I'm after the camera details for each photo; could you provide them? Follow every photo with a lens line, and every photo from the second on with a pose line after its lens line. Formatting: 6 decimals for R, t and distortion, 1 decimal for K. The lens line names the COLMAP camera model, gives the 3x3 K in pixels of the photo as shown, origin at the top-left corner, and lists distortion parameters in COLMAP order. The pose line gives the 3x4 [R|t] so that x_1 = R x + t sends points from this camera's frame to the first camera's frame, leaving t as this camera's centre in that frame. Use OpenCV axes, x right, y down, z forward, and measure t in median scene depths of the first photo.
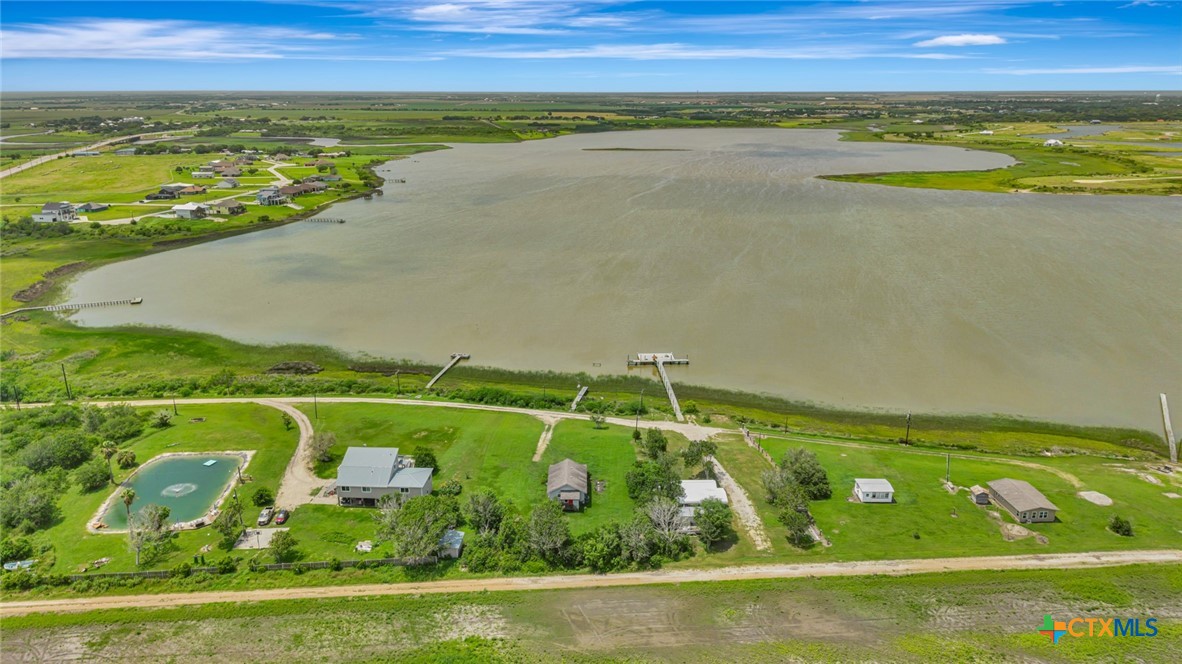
lens RADIAL K [[798.1, 0, 591.0], [0, 798.1, 332.0], [0, 0, 1]] dist [0.042846, -0.031837]
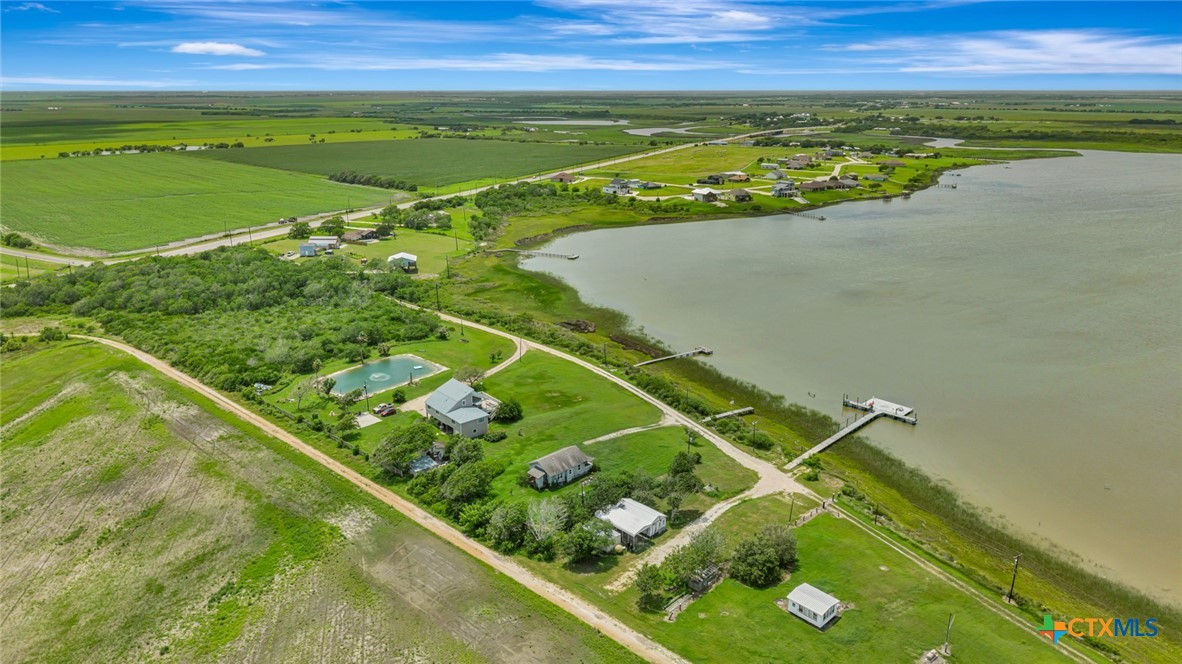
lens RADIAL K [[798.1, 0, 591.0], [0, 798.1, 332.0], [0, 0, 1]] dist [0.042846, -0.031837]
pose [[0.682211, 0.217290, -0.698122, 0.698449], [-0.216326, 0.972056, 0.091156, -0.086247], [0.698421, 0.088834, 0.710153, 0.273779]]
